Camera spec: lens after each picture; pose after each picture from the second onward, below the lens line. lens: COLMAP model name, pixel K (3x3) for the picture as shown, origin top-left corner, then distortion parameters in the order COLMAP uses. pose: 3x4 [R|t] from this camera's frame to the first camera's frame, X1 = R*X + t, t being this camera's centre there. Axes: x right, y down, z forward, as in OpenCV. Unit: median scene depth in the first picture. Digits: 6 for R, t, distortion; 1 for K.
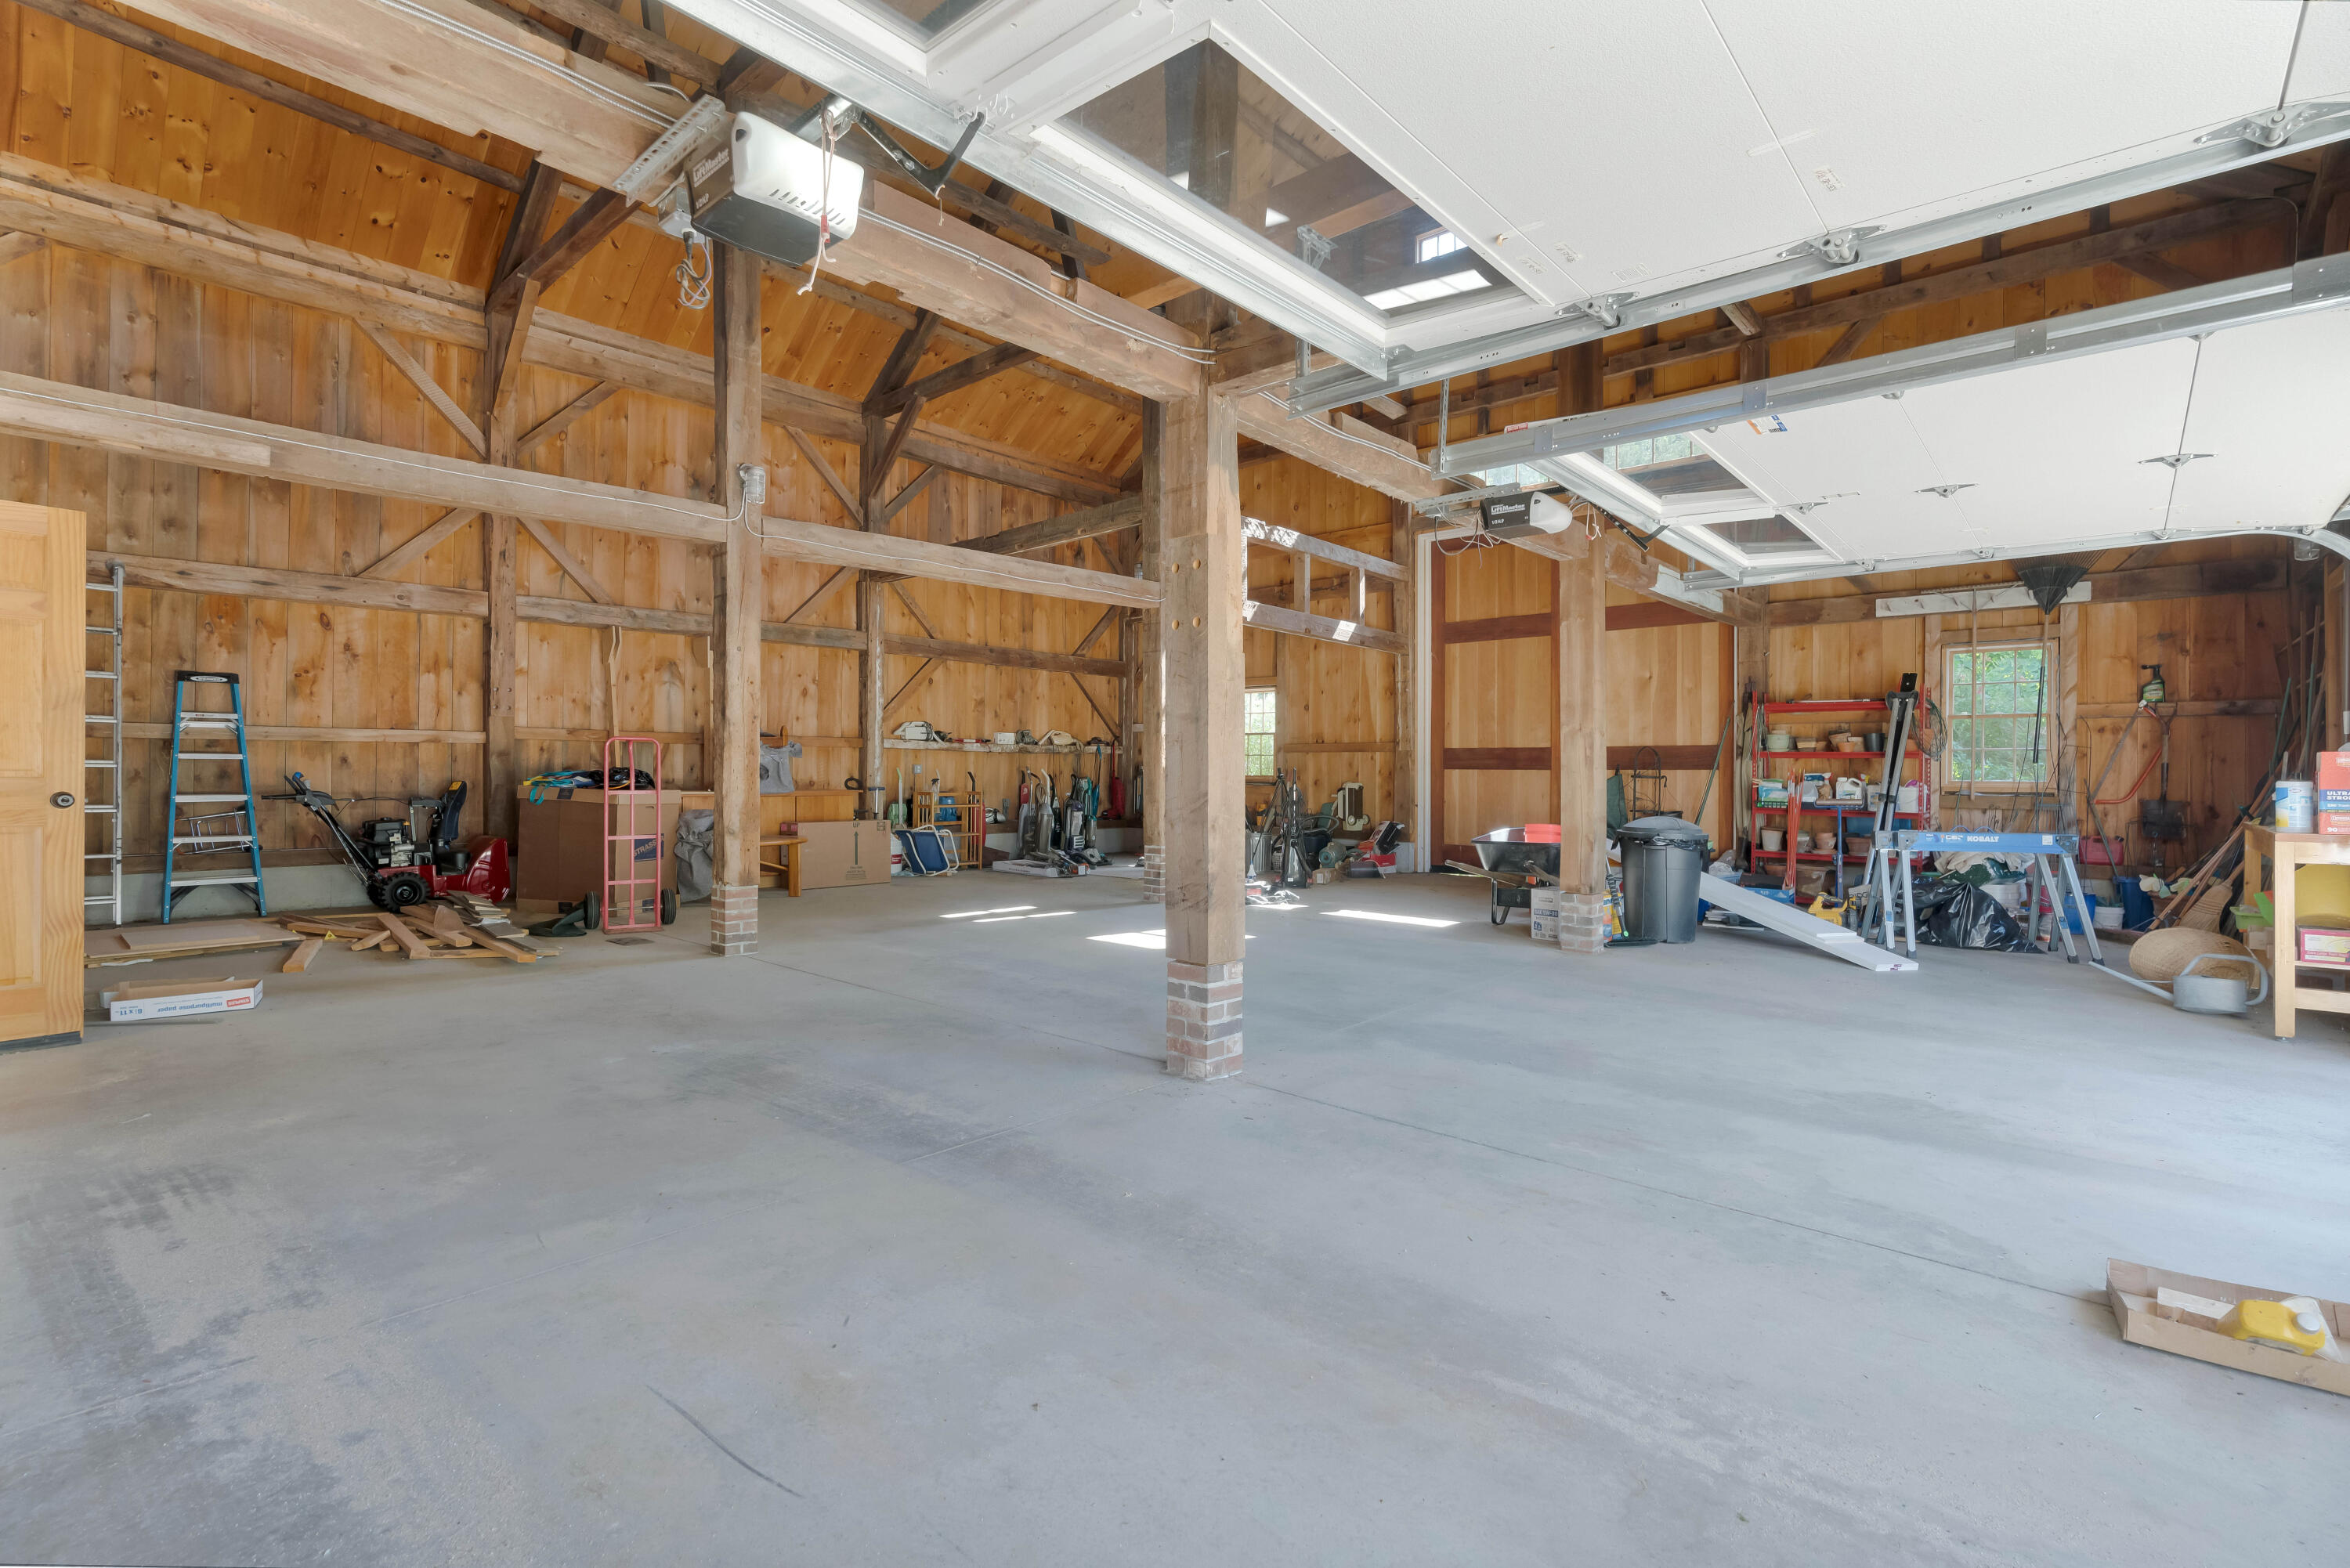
lens RADIAL K [[1068.6, 0, 1176.9], [0, 1068.6, 777.7], [0, 0, 1]] dist [-0.004349, -0.000170]
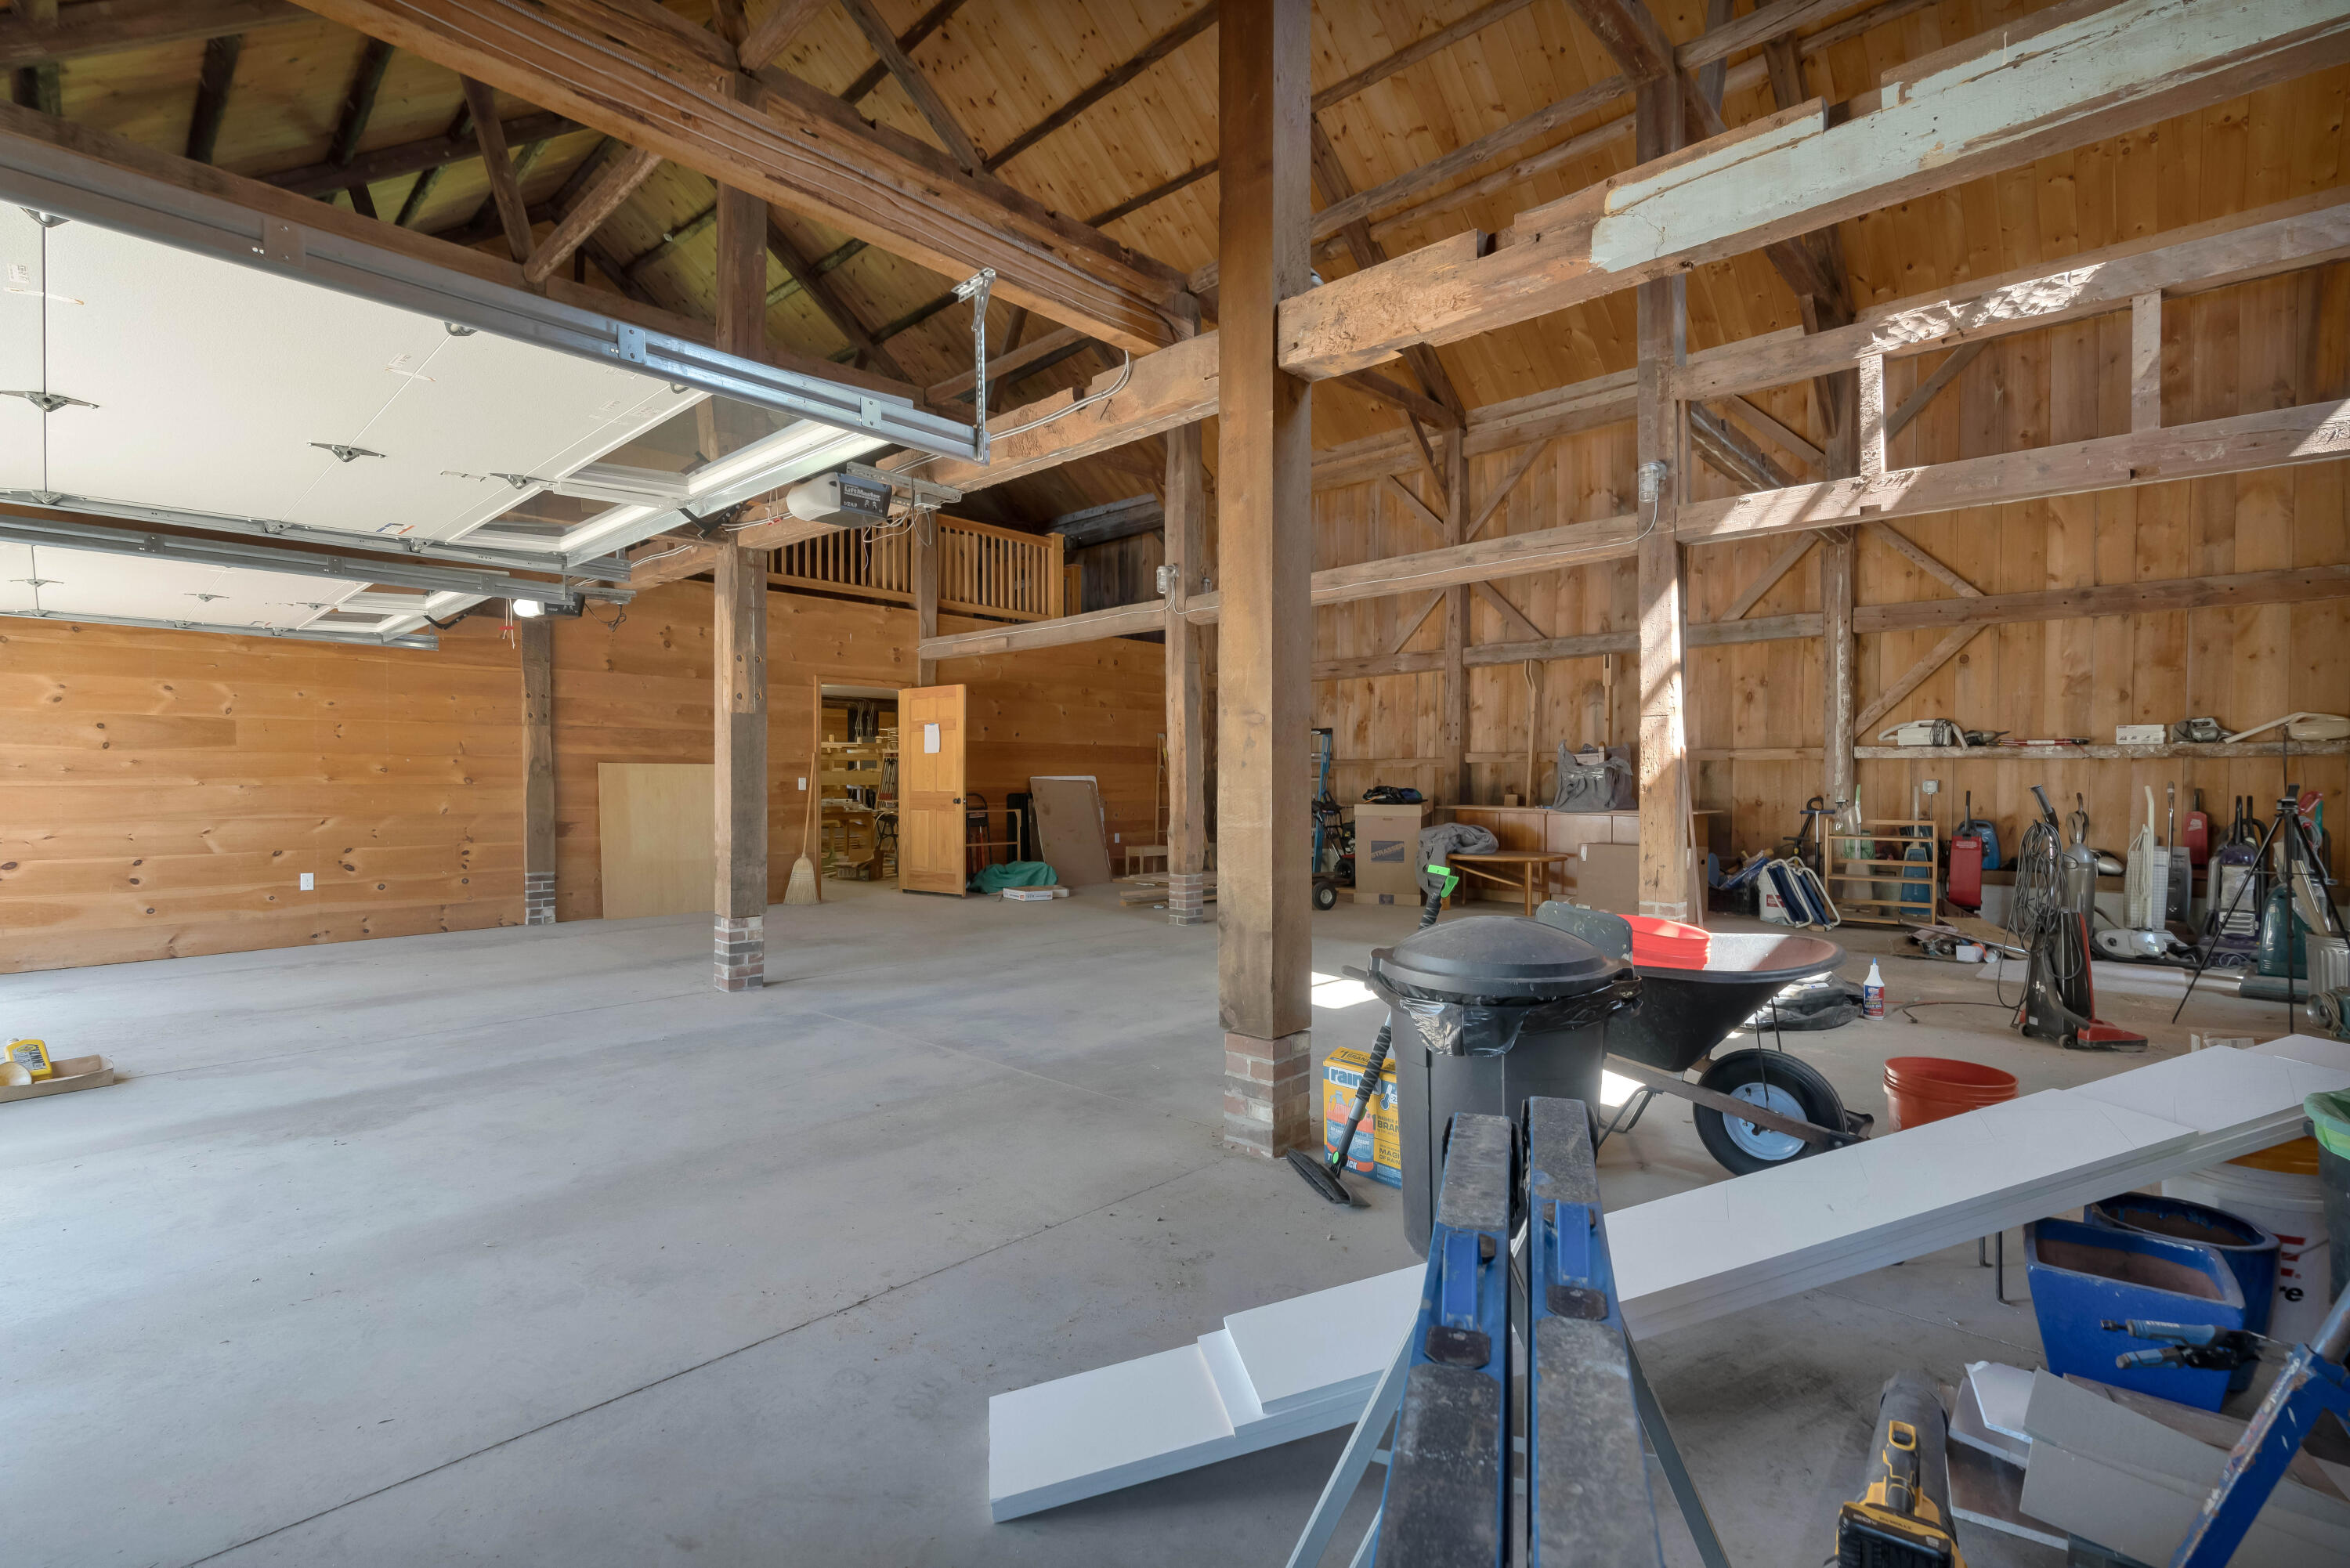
lens RADIAL K [[1068.6, 0, 1175.8], [0, 1068.6, 782.2], [0, 0, 1]] dist [-0.004349, -0.000170]
pose [[-0.030596, -0.002019, -0.999530, 0.578664], [-0.005469, 0.999983, -0.001852, -0.008633], [0.999517, 0.005410, -0.030606, 0.634642]]
